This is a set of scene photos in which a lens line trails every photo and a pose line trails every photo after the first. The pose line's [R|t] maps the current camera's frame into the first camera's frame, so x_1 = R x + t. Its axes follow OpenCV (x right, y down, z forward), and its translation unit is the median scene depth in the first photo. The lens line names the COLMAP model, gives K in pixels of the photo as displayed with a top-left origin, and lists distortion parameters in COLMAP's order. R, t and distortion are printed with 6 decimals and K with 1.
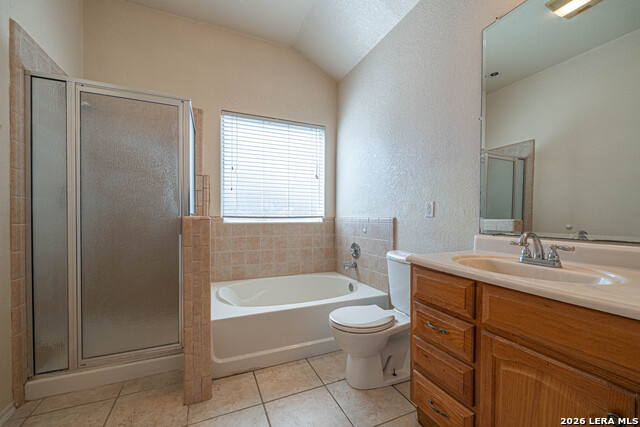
lens RADIAL K [[257.0, 0, 318.8], [0, 257.0, 217.5], [0, 0, 1]] dist [-0.001402, -0.000344]
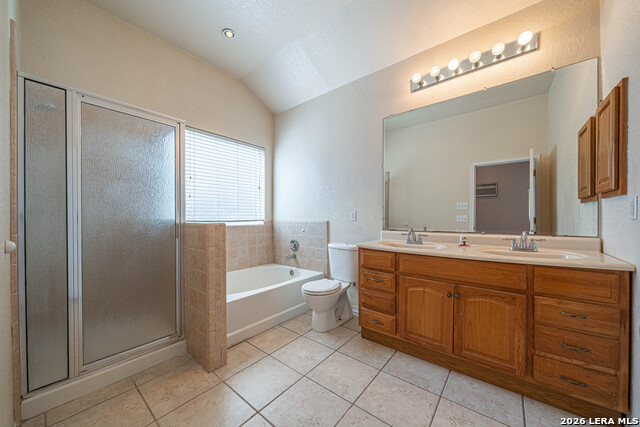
lens RADIAL K [[233.2, 0, 319.5], [0, 233.2, 215.6], [0, 0, 1]] dist [-0.001356, 0.000133]
pose [[0.887559, -0.001234, 0.460692, -0.490783], [0.005947, 0.999944, -0.008779, -0.024508], [-0.460655, 0.010531, 0.887517, -0.239261]]
